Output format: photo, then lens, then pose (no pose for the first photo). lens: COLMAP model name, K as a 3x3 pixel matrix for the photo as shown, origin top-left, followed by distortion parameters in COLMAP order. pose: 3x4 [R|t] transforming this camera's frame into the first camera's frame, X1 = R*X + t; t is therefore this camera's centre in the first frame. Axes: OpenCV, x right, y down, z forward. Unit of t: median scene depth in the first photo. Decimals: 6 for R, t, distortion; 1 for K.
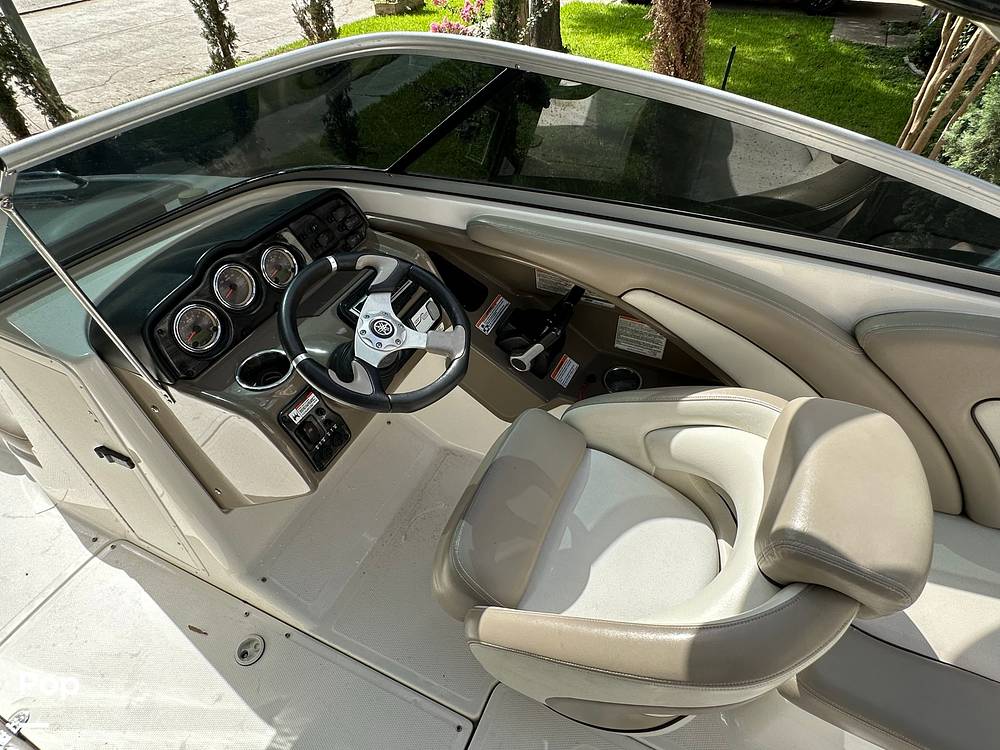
lens RADIAL K [[547.7, 0, 501.8], [0, 547.7, 379.3], [0, 0, 1]] dist [-0.007395, 0.001681]
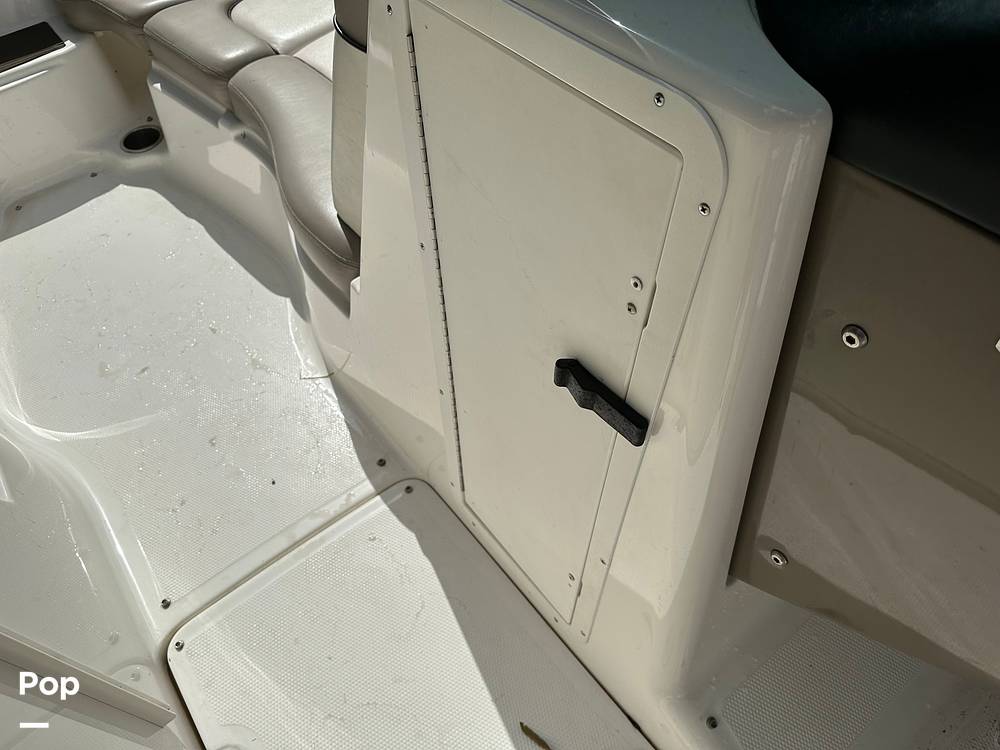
lens RADIAL K [[707.5, 0, 503.4], [0, 707.5, 374.9], [0, 0, 1]] dist [0.037992, -0.050205]
pose [[0.893300, 0.340213, -0.293719, -0.552373], [-0.294980, 0.936828, 0.187987, 0.044255], [0.339120, -0.081288, 0.937225, 0.449818]]
